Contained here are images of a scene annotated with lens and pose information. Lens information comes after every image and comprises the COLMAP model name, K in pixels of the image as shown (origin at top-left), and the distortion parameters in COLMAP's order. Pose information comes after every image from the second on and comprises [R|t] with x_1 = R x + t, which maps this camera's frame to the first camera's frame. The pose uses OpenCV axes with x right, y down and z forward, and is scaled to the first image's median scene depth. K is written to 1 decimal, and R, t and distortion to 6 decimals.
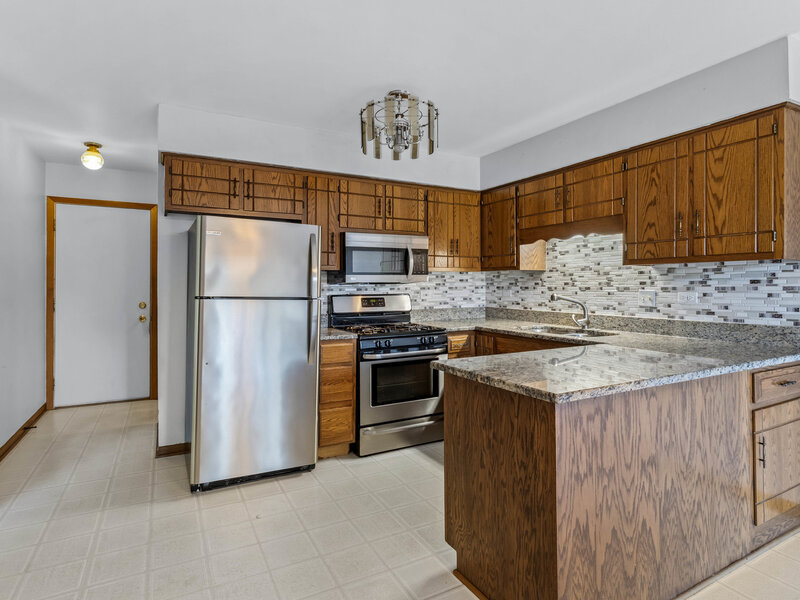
lens RADIAL K [[472.2, 0, 402.0], [0, 472.2, 292.7], [0, 0, 1]] dist [0.004328, 0.003069]
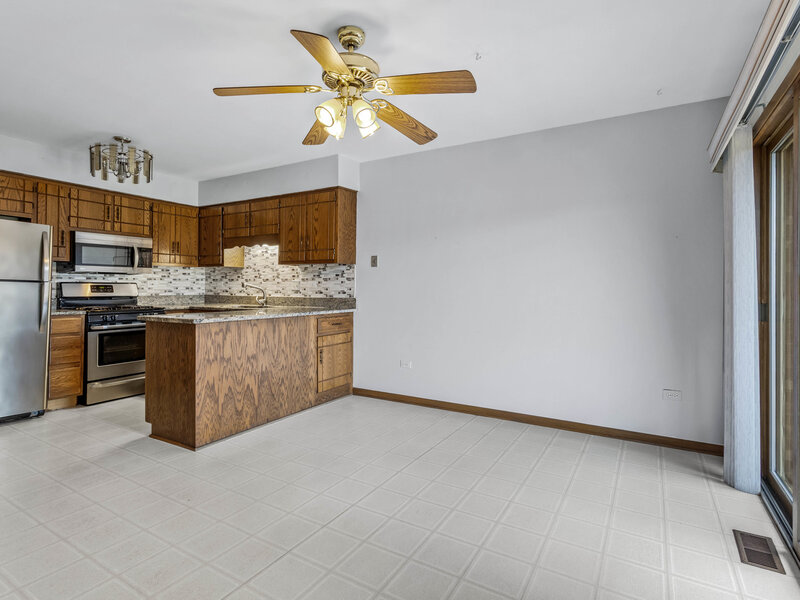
lens RADIAL K [[472.2, 0, 402.0], [0, 472.2, 292.7], [0, 0, 1]] dist [0.004328, 0.003069]
pose [[0.883187, 0.009448, 0.468925, 0.063183], [-0.006575, 0.999948, -0.007765, 0.042750], [-0.468974, 0.003775, 0.883204, -0.563536]]
